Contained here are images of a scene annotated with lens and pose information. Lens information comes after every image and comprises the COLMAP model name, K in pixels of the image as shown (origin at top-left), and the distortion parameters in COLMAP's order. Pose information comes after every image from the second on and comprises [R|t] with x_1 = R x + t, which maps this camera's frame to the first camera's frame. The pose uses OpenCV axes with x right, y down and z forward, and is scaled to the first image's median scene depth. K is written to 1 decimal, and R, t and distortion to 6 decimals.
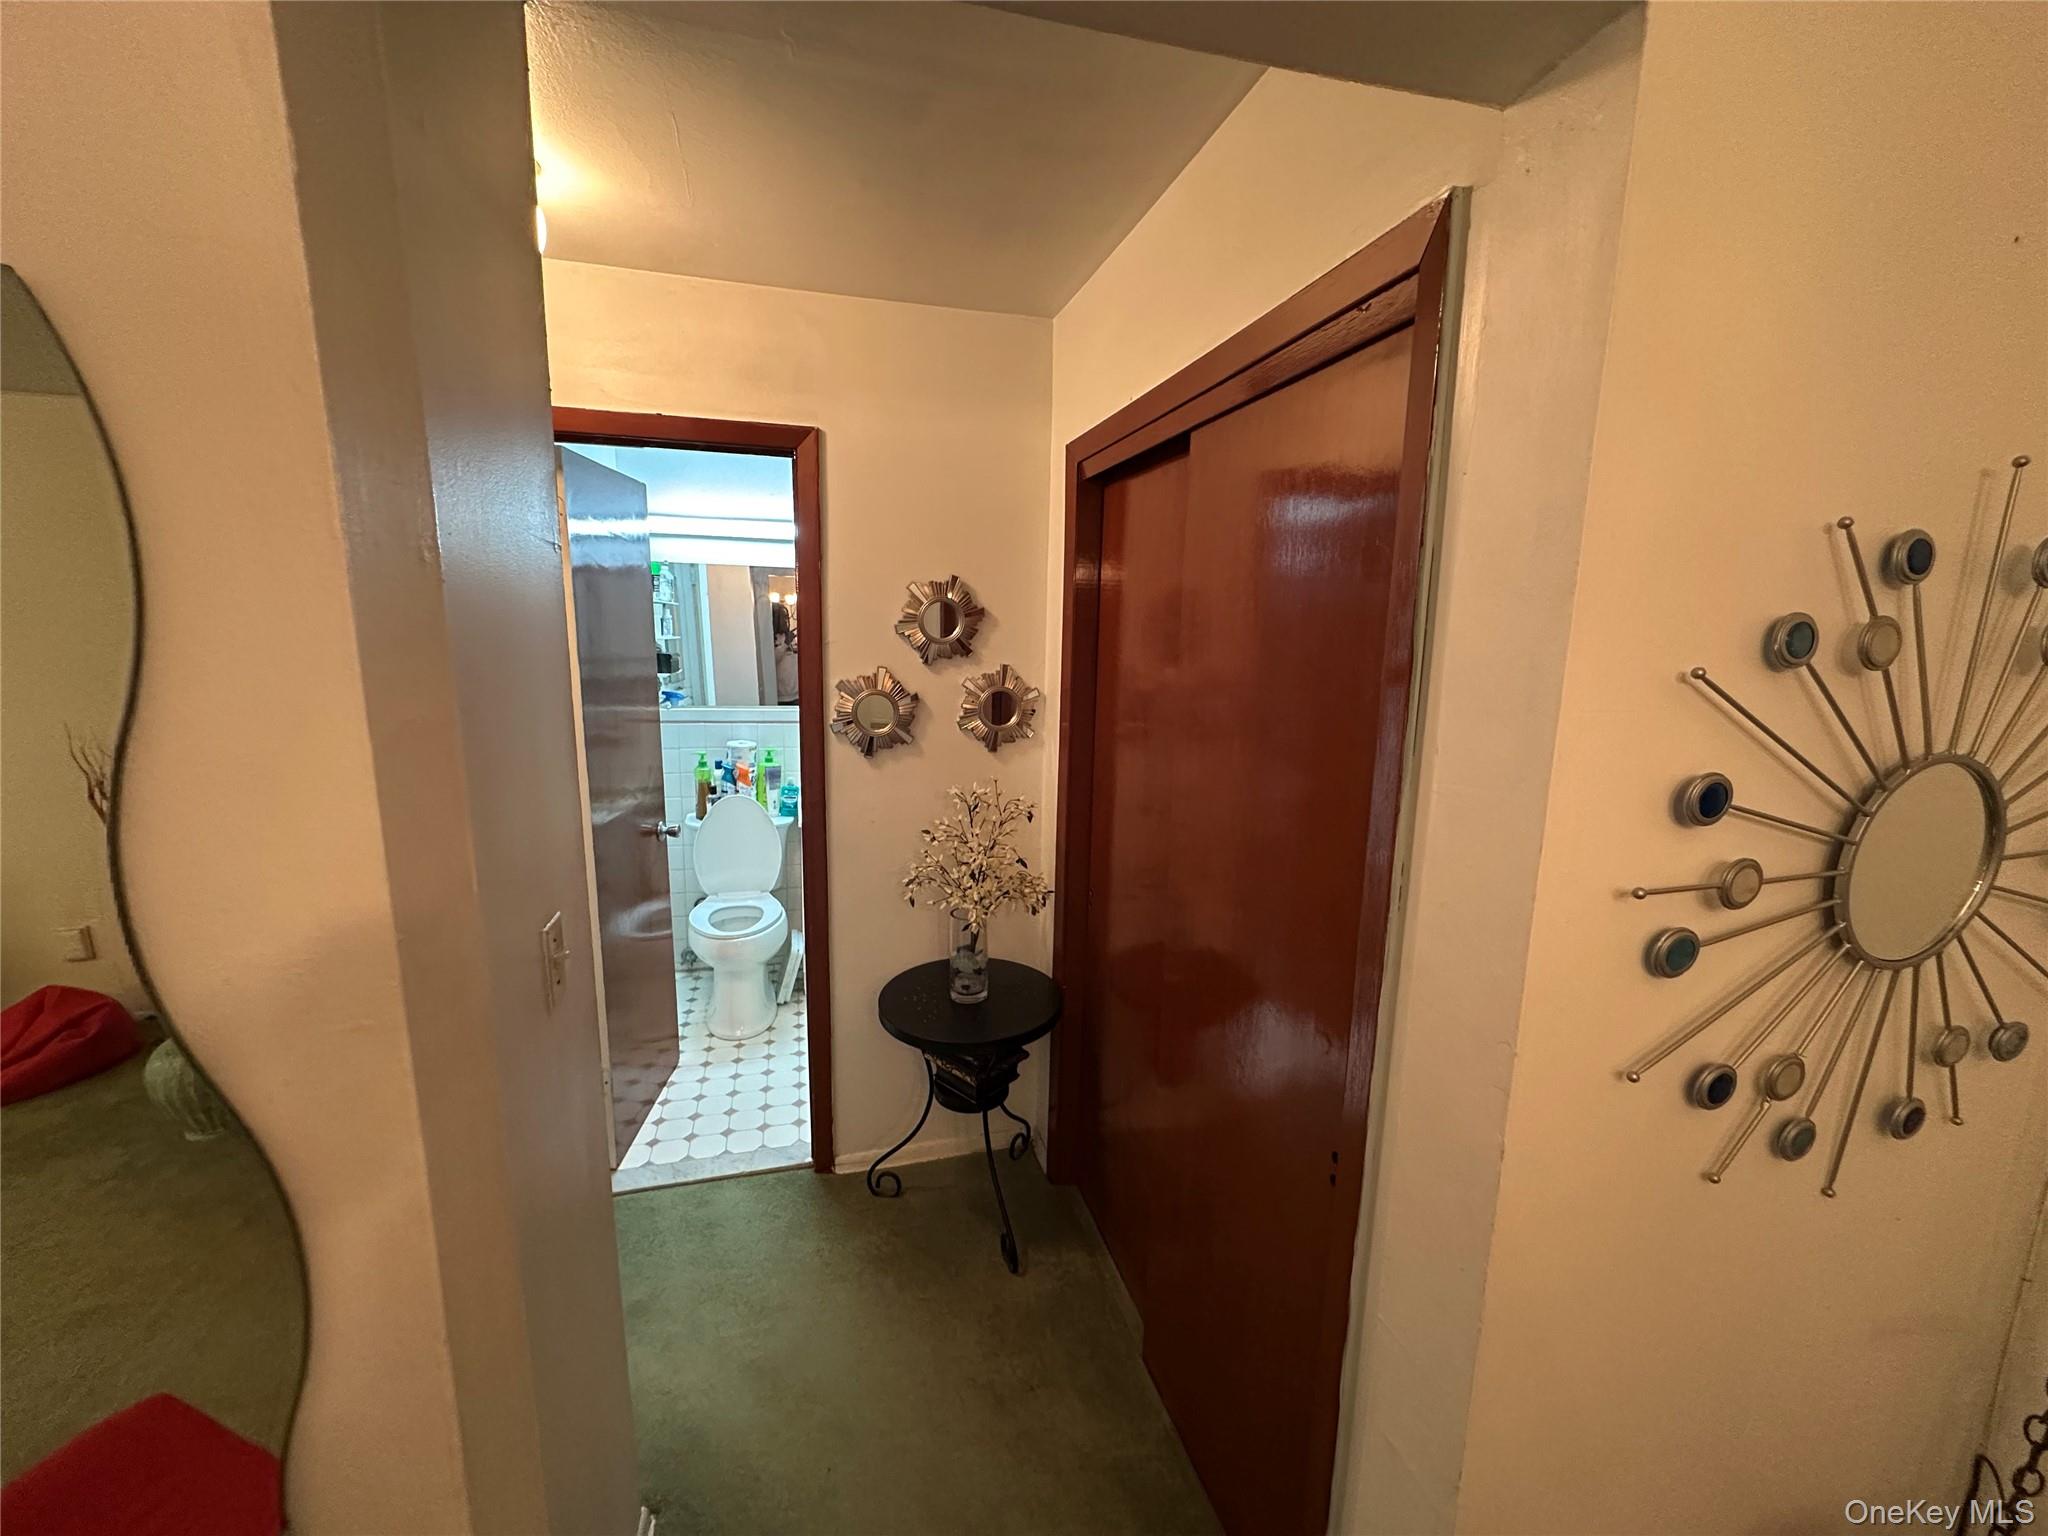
lens RADIAL K [[815.0, 0, 1024.0], [0, 815.0, 768.0], [0, 0, 1]] dist [-0.002129, 0.000078]
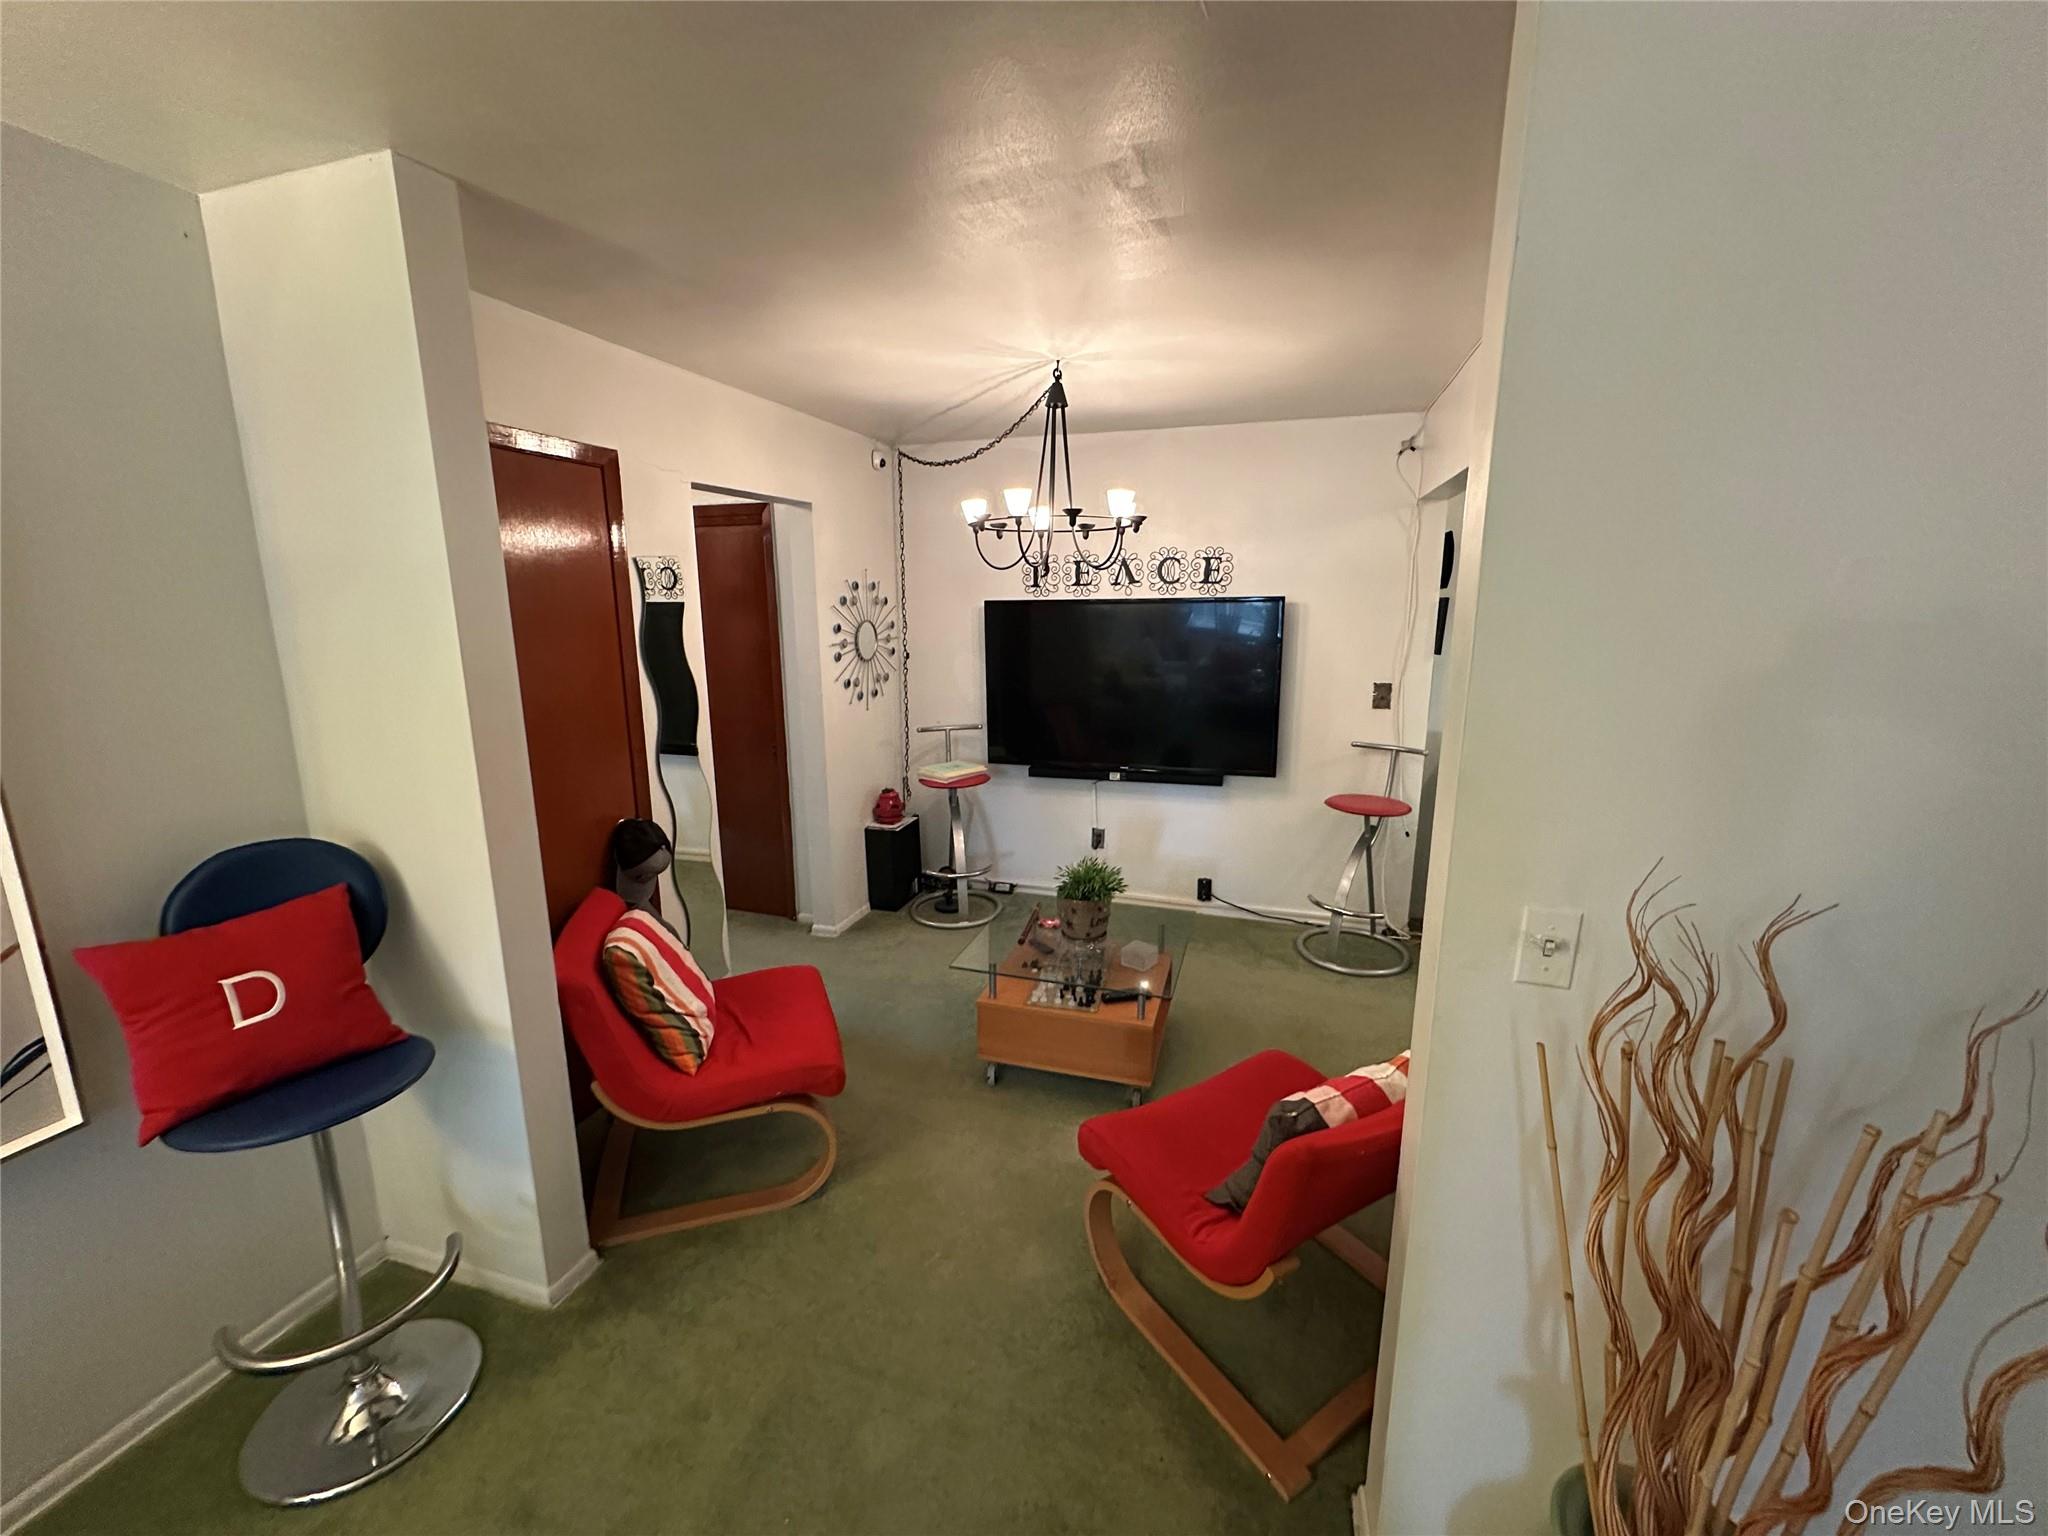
lens RADIAL K [[815.0, 0, 1024.0], [0, 815.0, 768.0], [0, 0, 1]] dist [-0.002129, 0.000078]
pose [[0.541025, -0.186352, 0.820101, -2.946858], [0.157111, 0.980370, 0.119123, 0.462280], [-0.826201, 0.064398, 0.559682, -2.848781]]
